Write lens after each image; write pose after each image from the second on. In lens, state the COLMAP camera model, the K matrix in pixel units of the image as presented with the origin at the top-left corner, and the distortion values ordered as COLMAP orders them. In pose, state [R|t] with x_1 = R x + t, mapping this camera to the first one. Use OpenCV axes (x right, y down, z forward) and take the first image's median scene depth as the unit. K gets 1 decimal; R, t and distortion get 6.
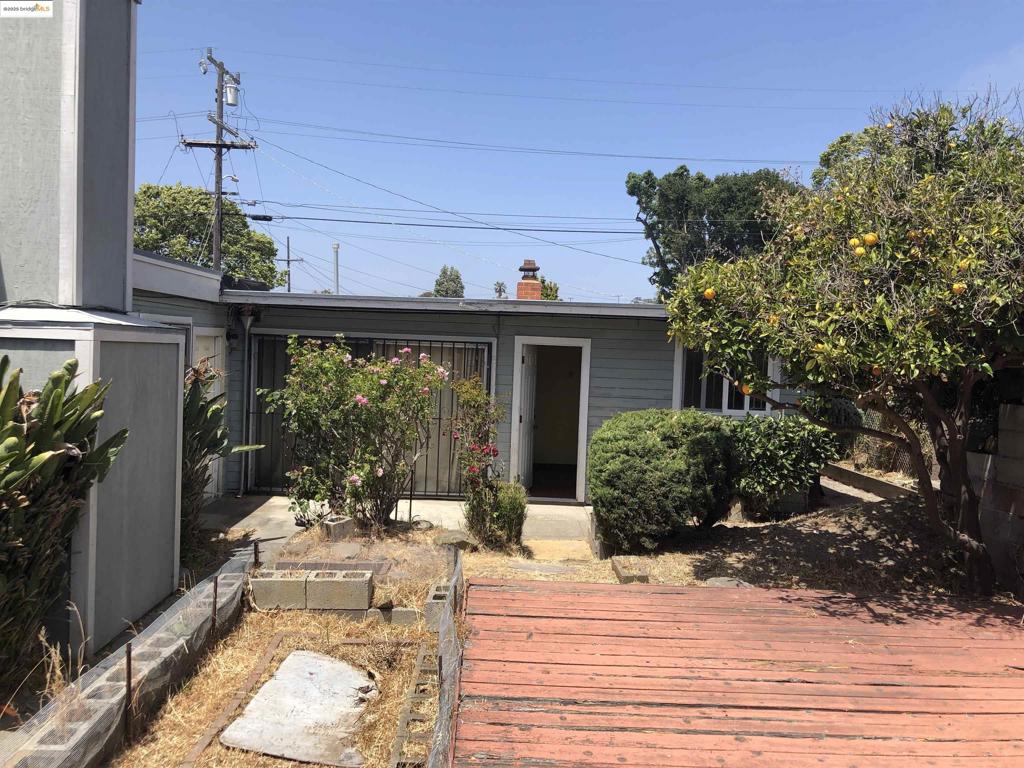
lens RADIAL K [[835.7, 0, 512.0], [0, 835.7, 384.0], [0, 0, 1]] dist [0.008283, 0.003302]
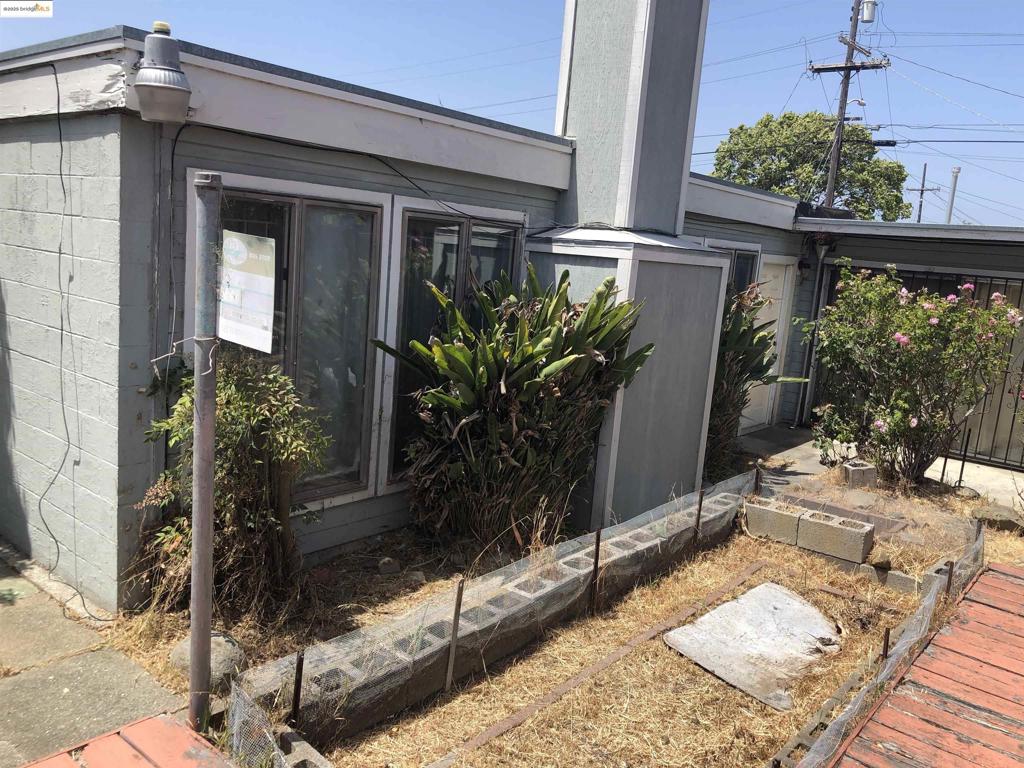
lens RADIAL K [[835.7, 0, 512.0], [0, 835.7, 384.0], [0, 0, 1]] dist [0.008283, 0.003302]
pose [[0.758267, 0.134061, -0.638012, 0.098930], [-0.083239, 0.990528, 0.109204, 0.003532], [0.646609, -0.029698, 0.762244, 0.050632]]
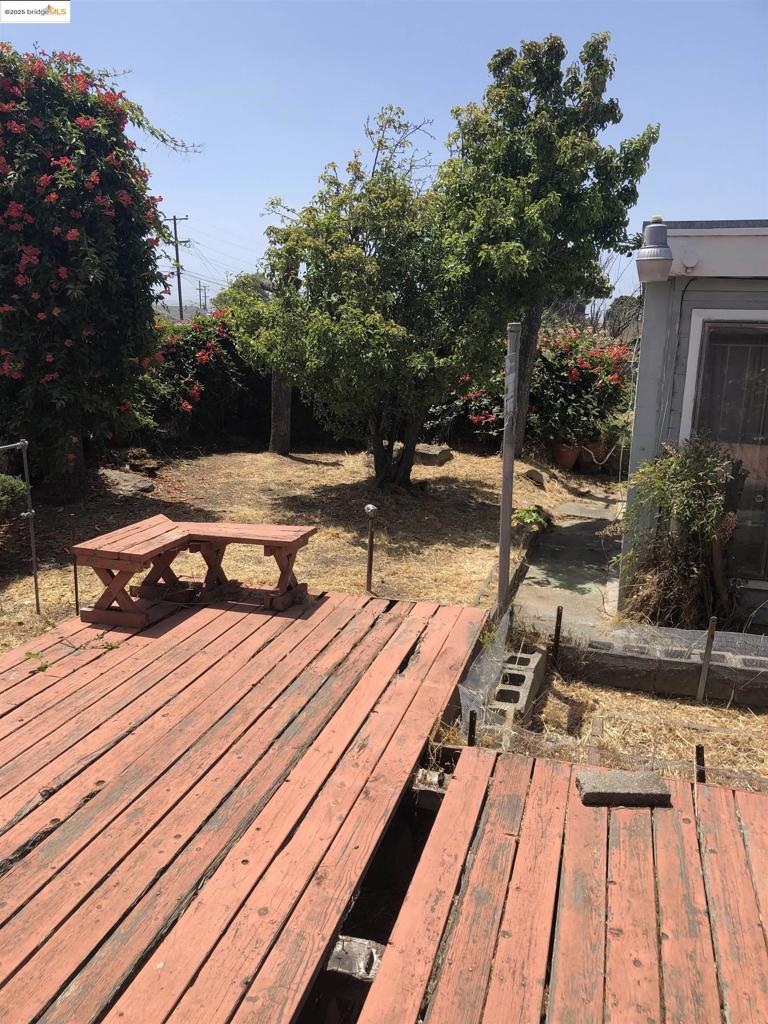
lens RADIAL K [[829.7, 0, 384.0], [0, 829.7, 512.0], [0, 0, 1]] dist [0.043836, -0.003086]
pose [[-0.305561, 0.174615, -0.936025, 0.496719], [-0.077073, 0.975279, 0.207098, -0.020562], [0.949048, 0.135423, -0.284549, 0.390493]]
